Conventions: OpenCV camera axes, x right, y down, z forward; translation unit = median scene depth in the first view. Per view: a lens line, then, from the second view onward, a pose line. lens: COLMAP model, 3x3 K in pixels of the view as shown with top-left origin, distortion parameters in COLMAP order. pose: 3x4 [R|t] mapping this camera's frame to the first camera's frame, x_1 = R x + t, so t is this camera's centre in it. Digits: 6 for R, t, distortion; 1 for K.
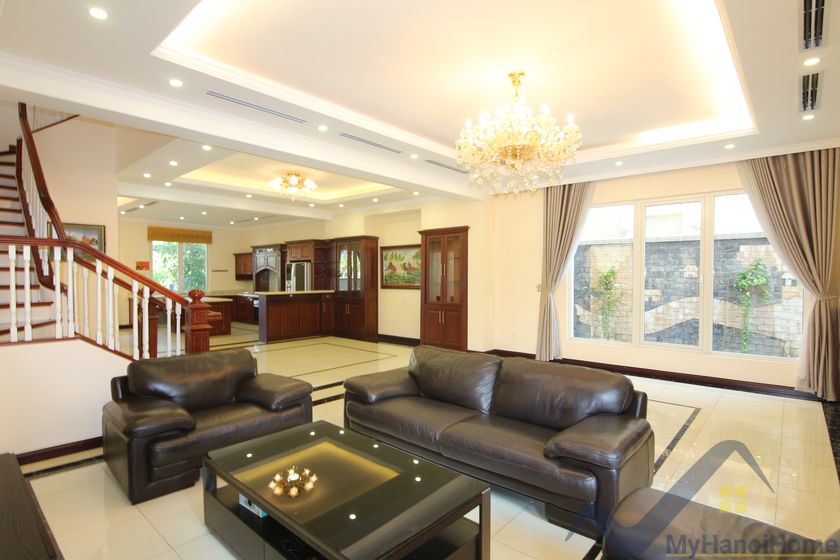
lens RADIAL K [[428.2, 0, 423.0], [0, 428.2, 280.6], [0, 0, 1]] dist [-0.017306, -0.000886]
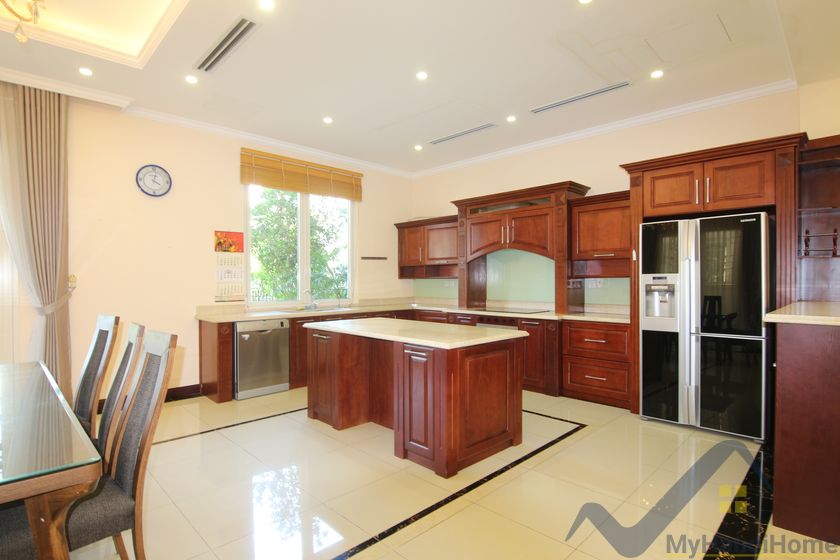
lens RADIAL K [[428.2, 0, 421.6], [0, 428.2, 281.3], [0, 0, 1]] dist [-0.017306, -0.000886]
pose [[0.997041, -0.005373, -0.076689, -0.498561], [0.004944, 0.999971, -0.005781, 0.007753], [0.076718, 0.005385, 0.997038, 0.676640]]
